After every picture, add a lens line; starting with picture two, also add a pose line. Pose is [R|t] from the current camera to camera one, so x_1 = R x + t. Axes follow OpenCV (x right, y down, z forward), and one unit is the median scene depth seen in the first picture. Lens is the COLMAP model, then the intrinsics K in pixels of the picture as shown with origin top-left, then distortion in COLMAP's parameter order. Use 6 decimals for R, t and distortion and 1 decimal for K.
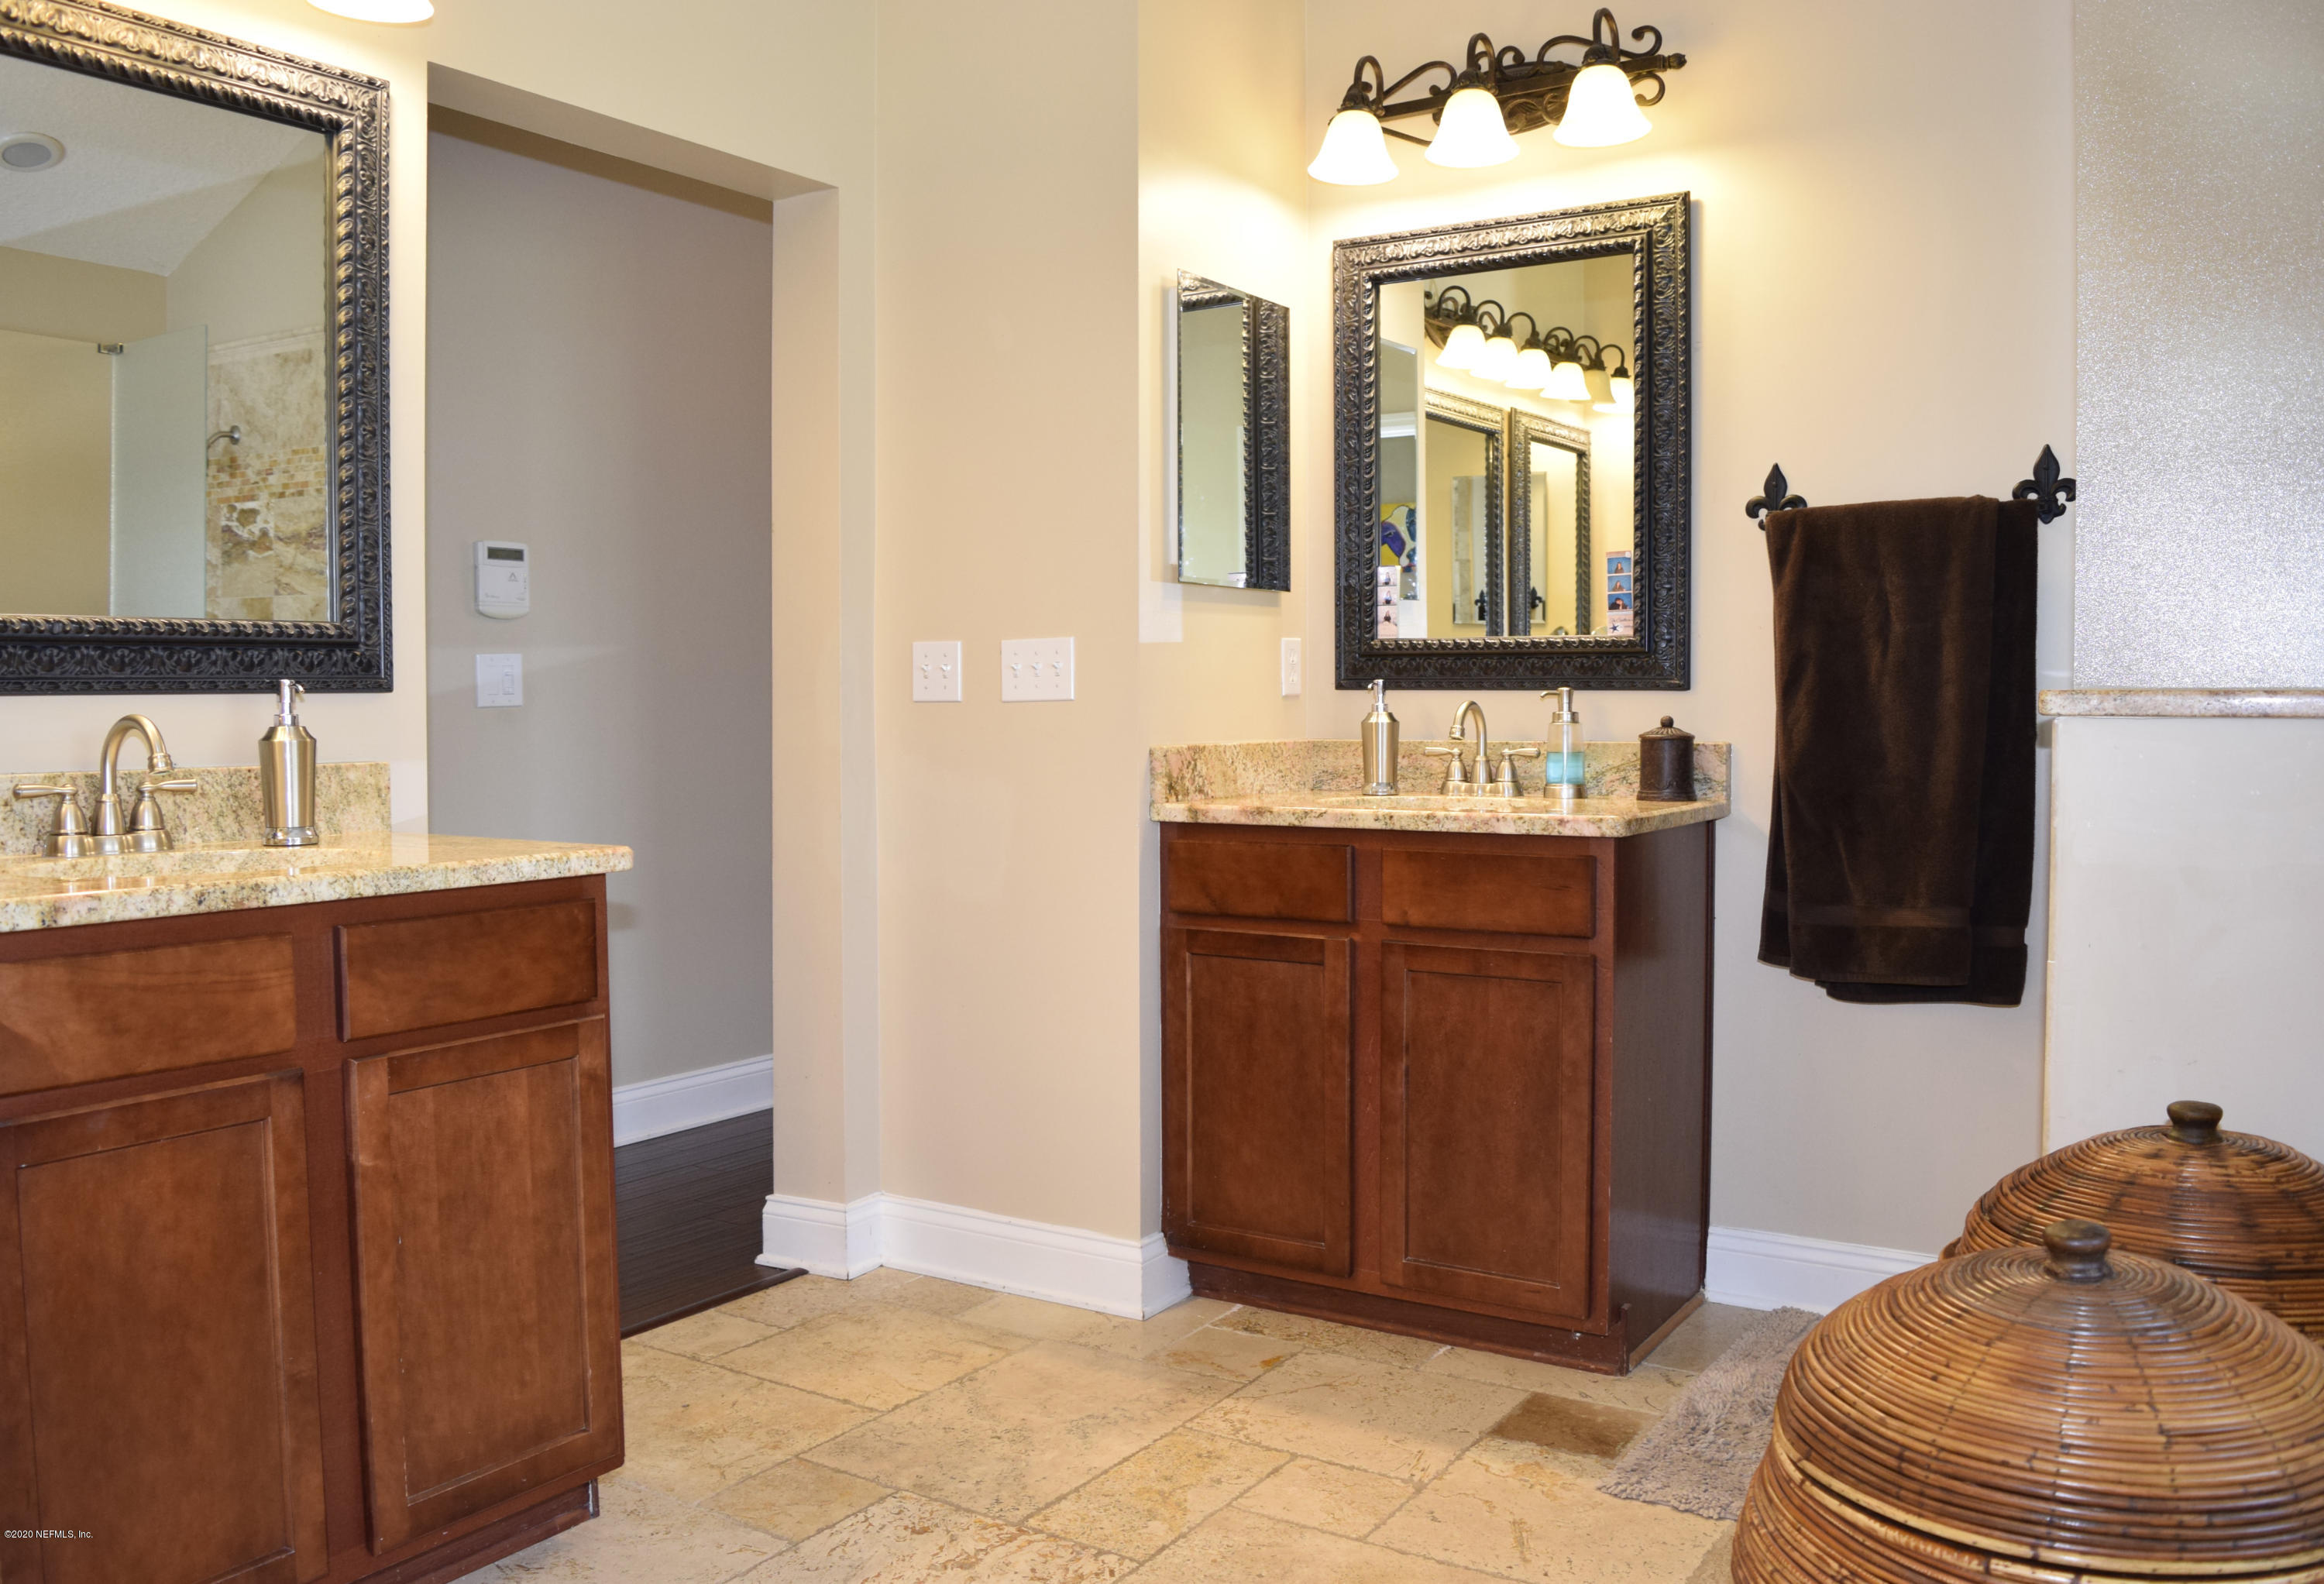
lens RADIAL K [[1869.9, 0, 1187.5], [0, 1869.9, 787.8], [0, 0, 1]] dist [-0.092231, 0.017927]
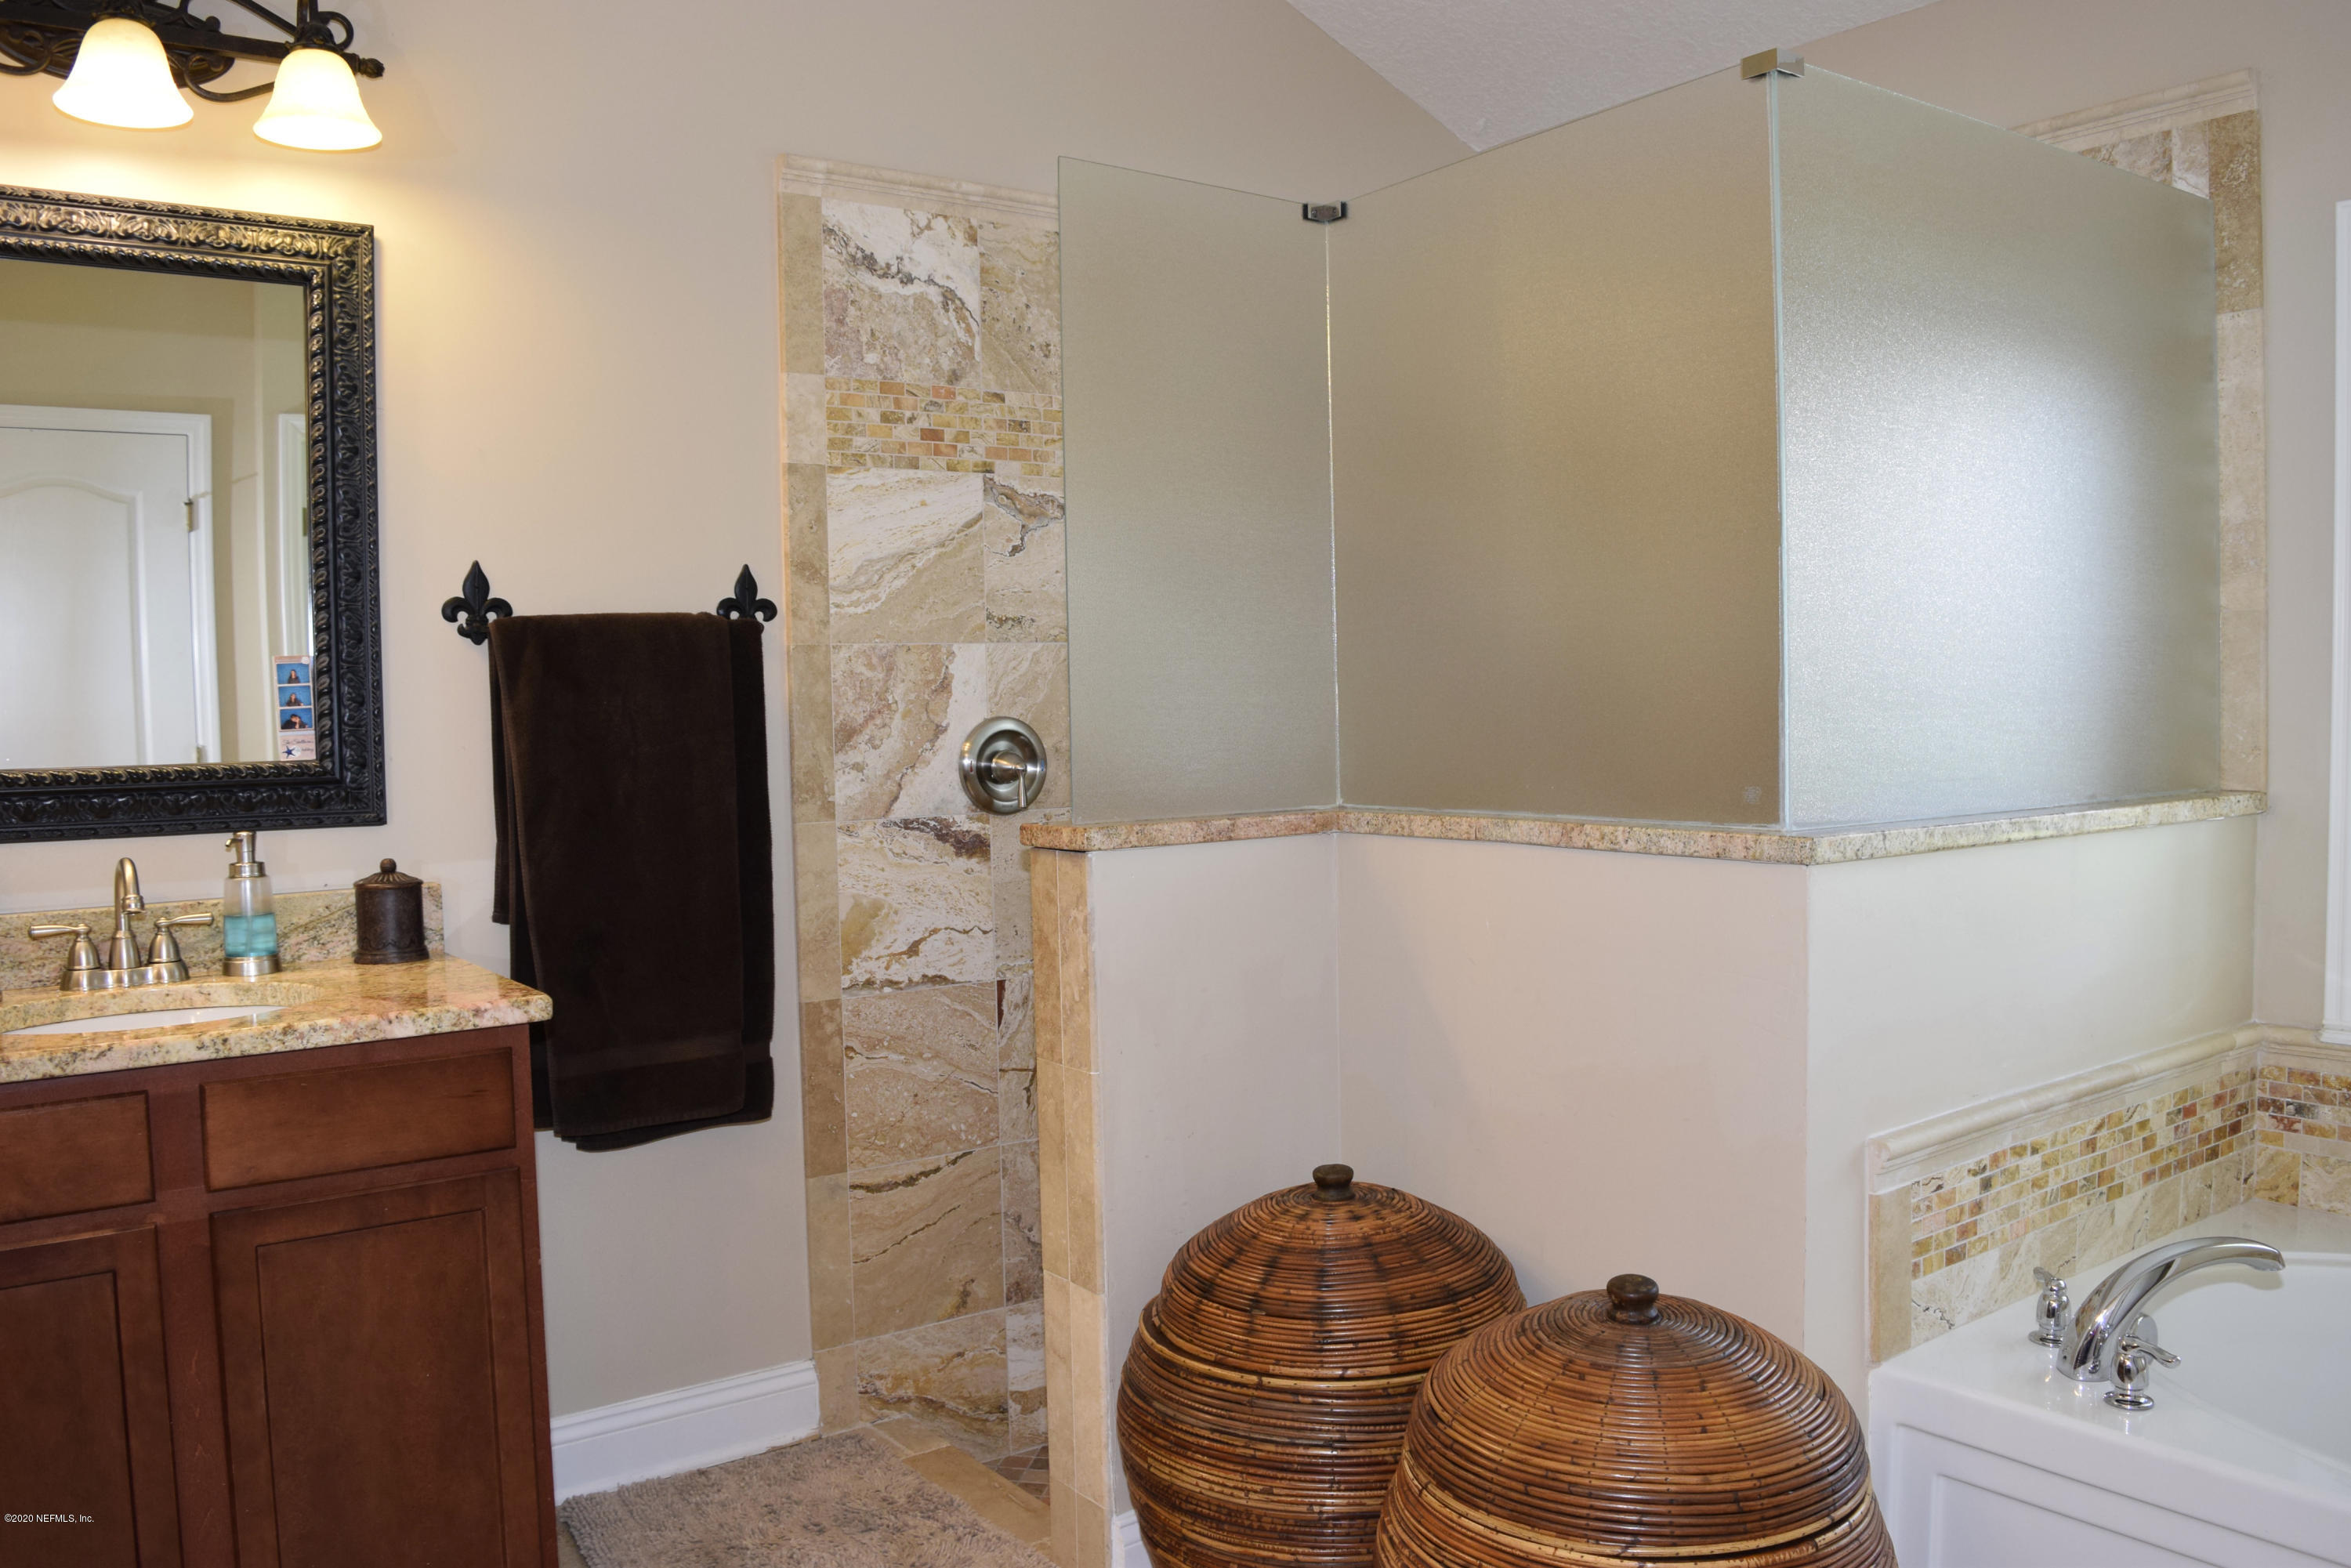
lens RADIAL K [[1842.2, 0, 1175.5], [0, 1842.2, 784.0], [0, 0, 1]] dist [-0.090964, 0.012645]
pose [[0.364285, -0.049139, 0.929990, -0.375997], [0.061834, 0.997680, 0.028495, -0.075922], [-0.929232, 0.047125, 0.366479, 0.391021]]
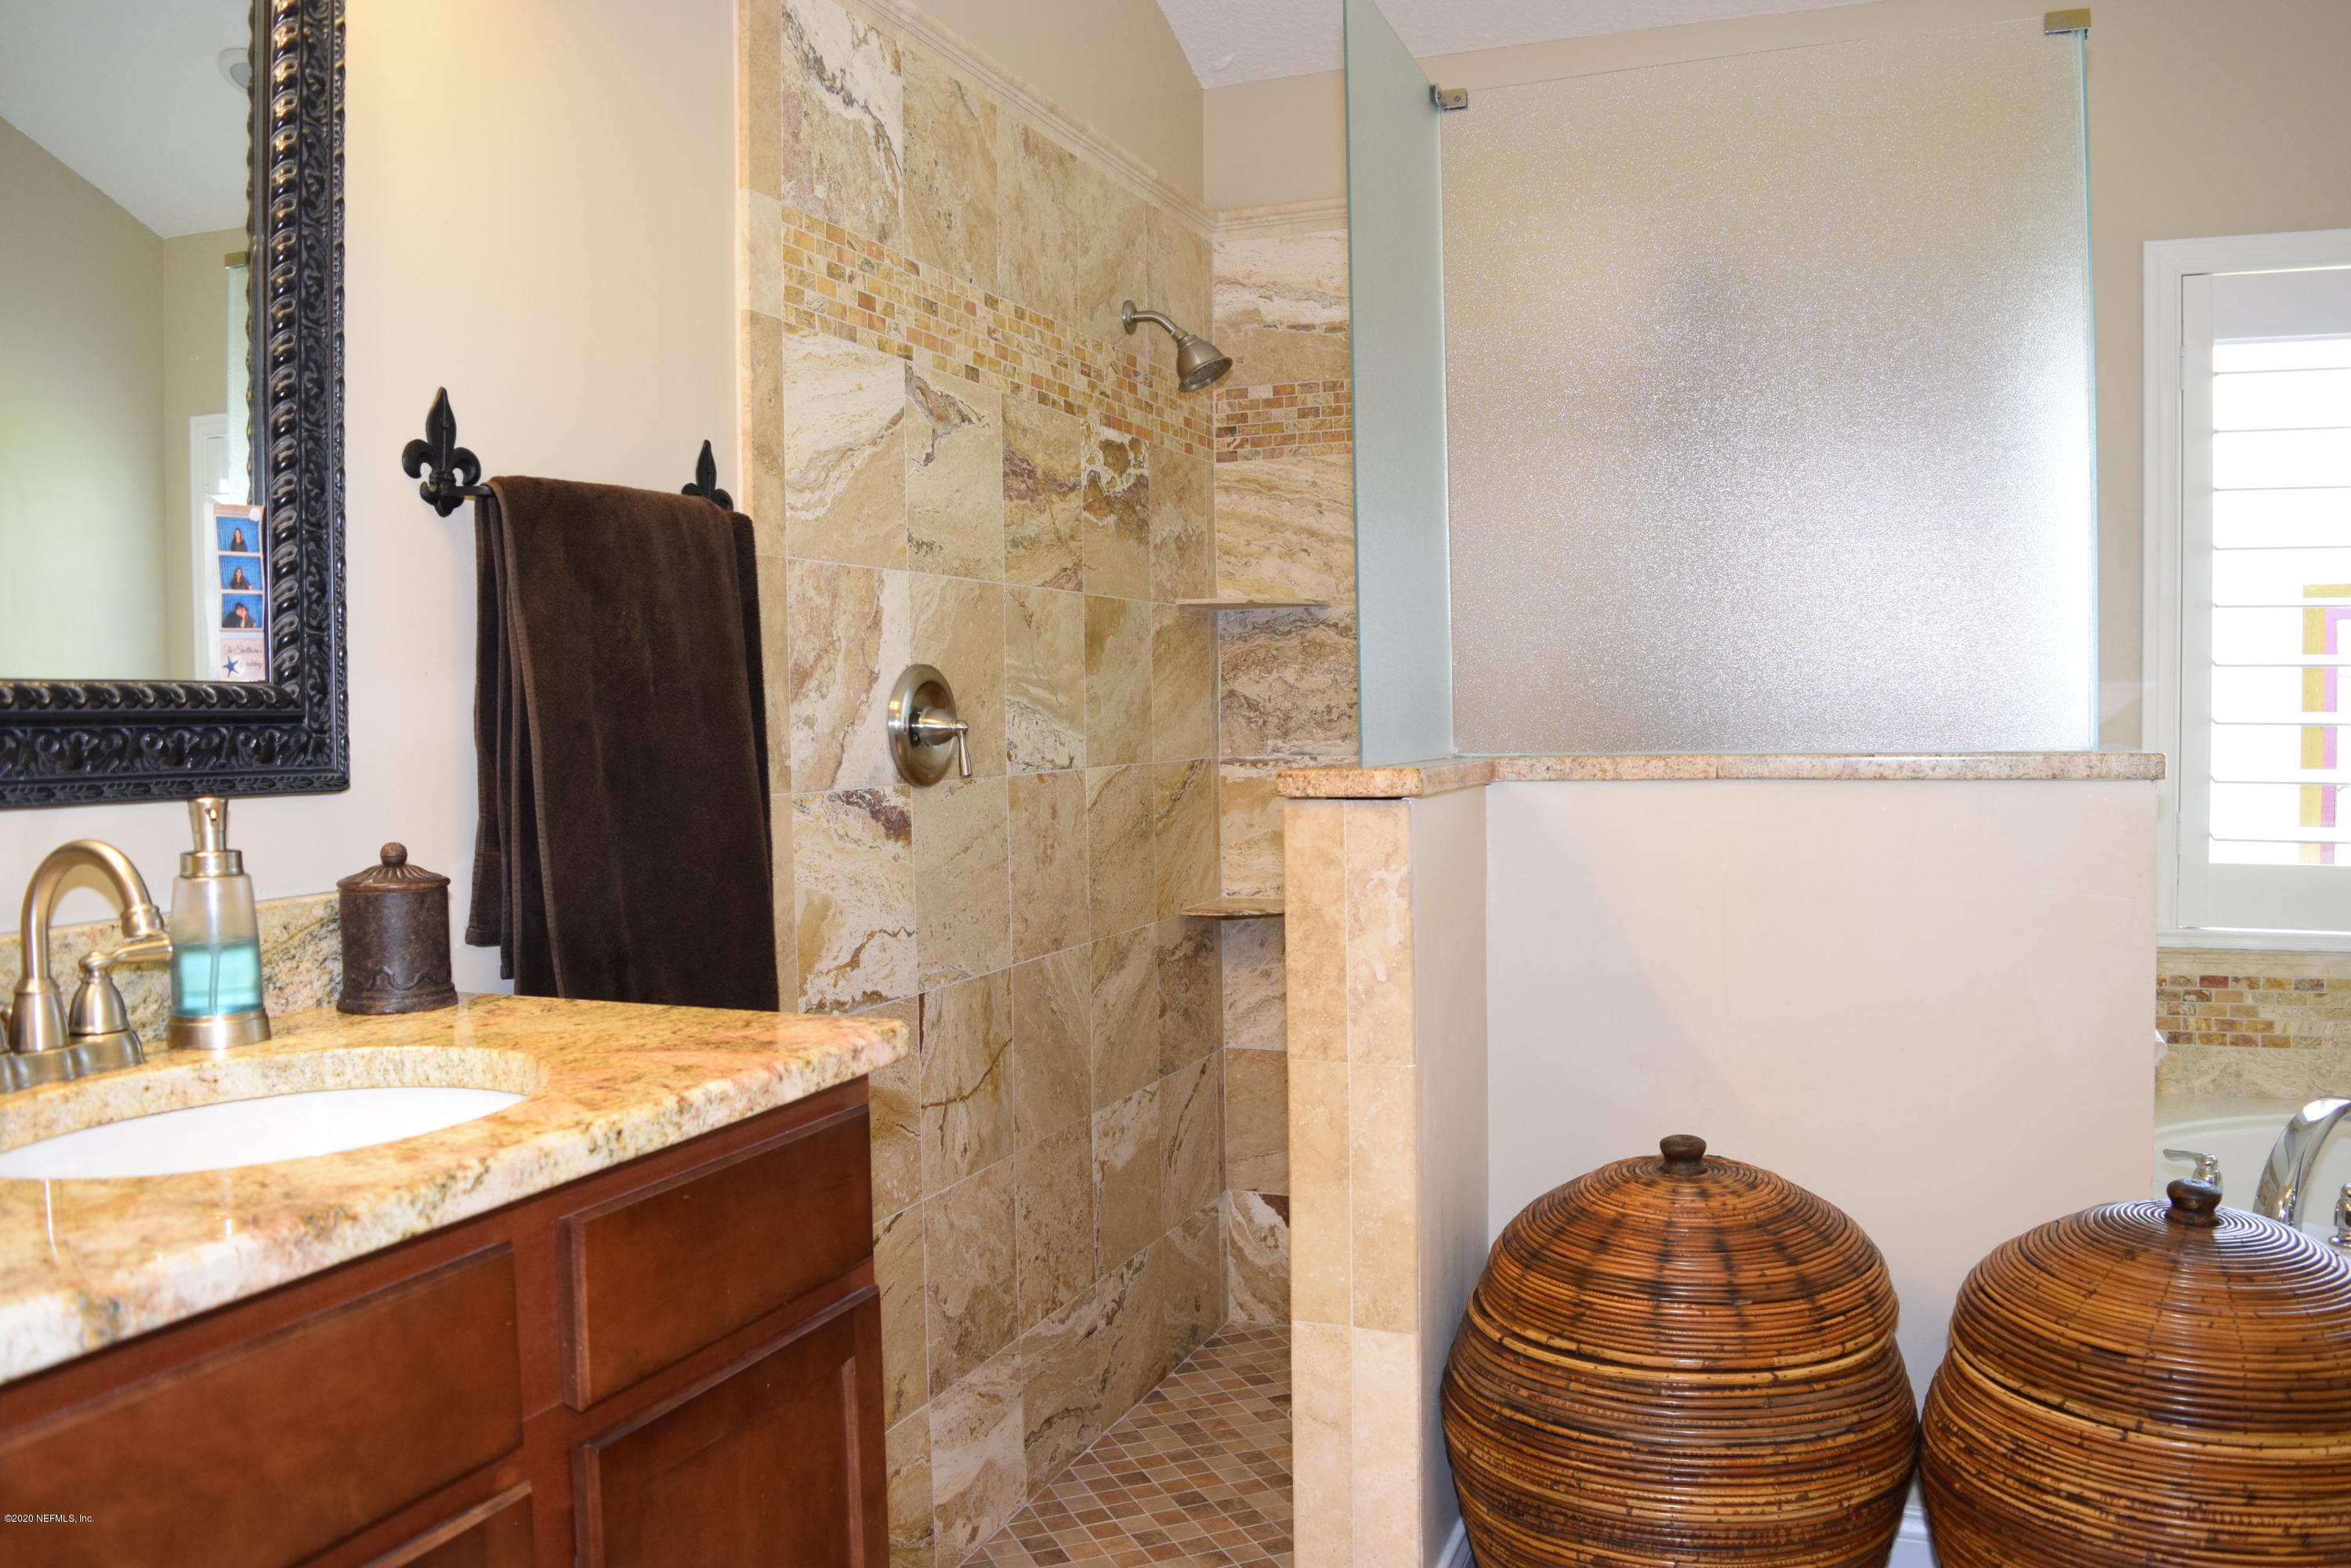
lens RADIAL K [[1842.2, 0, 1175.5], [0, 1842.2, 784.0], [0, 0, 1]] dist [-0.090964, 0.012645]
pose [[-0.190826, -0.032152, 0.981097, -0.282794], [0.062068, 0.997068, 0.044748, -0.066198], [-0.979660, 0.069434, -0.188271, 0.914447]]
